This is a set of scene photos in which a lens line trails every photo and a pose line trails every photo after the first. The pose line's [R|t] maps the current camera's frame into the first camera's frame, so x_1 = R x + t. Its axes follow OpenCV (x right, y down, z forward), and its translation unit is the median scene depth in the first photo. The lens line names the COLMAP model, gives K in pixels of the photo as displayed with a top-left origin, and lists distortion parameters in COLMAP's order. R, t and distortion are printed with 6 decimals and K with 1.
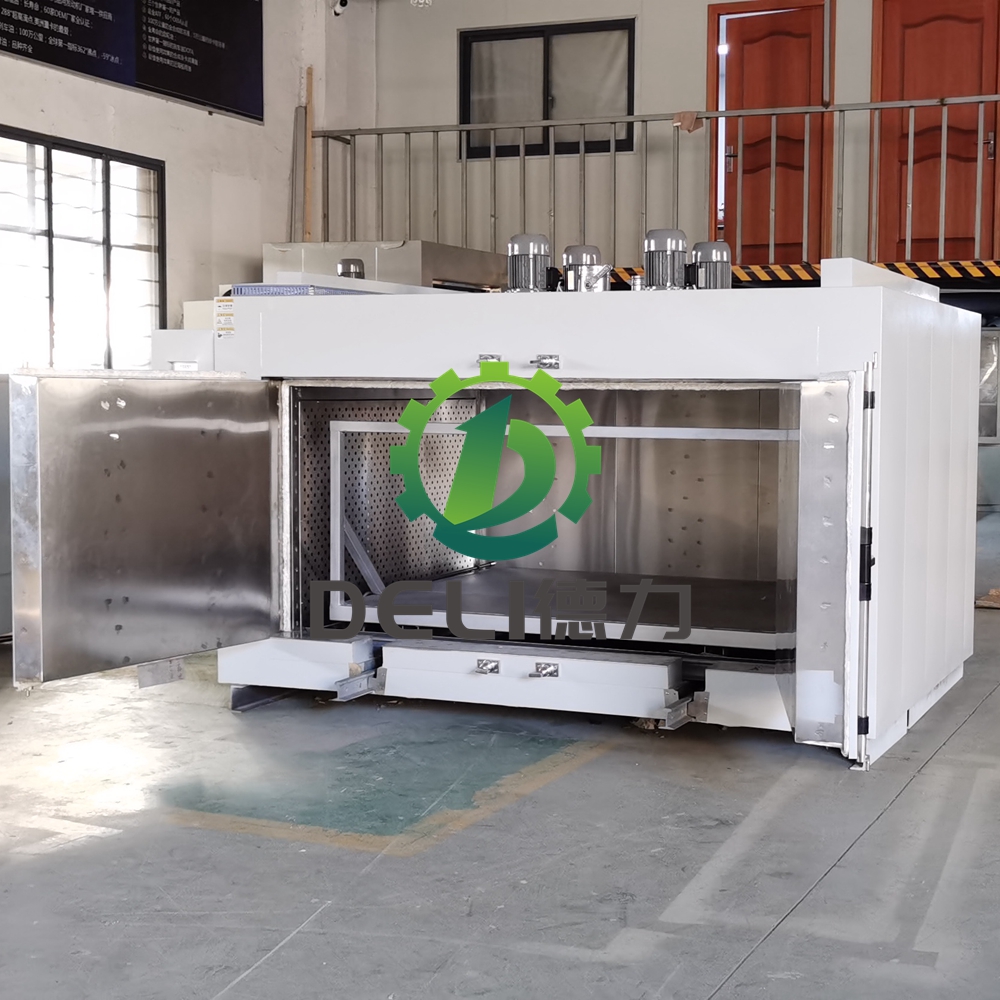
lens RADIAL K [[1675.7, 0, 583.6], [0, 1675.7, 486.3], [0, 0, 1]] dist [0.048324, 0.000000]
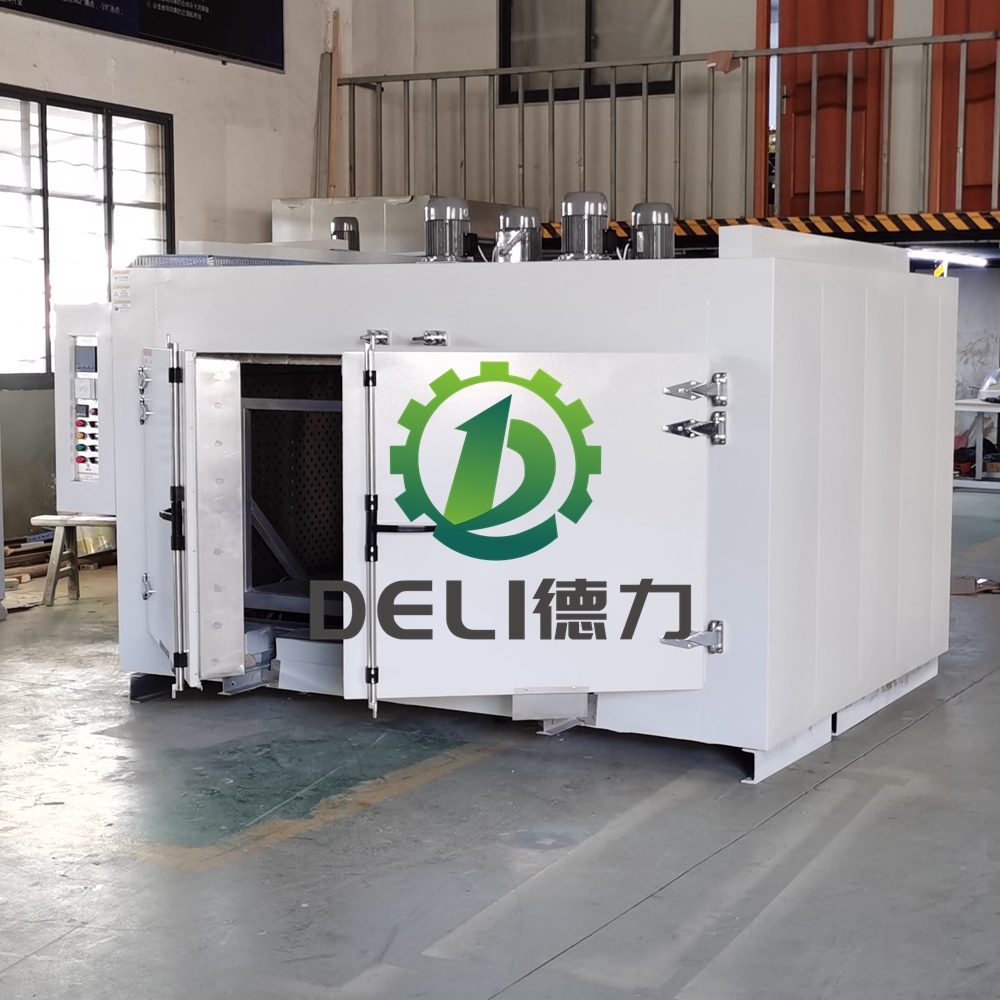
lens RADIAL K [[1764.2, 0, 546.0], [0, 1764.2, 481.2], [0, 0, 1]] dist [0.050097, 0.000000]
pose [[0.994031, 0.006374, -0.108916, 0.135379], [-0.003724, 0.999692, 0.024519, -0.017308], [0.109038, -0.023967, 0.993749, 0.025064]]
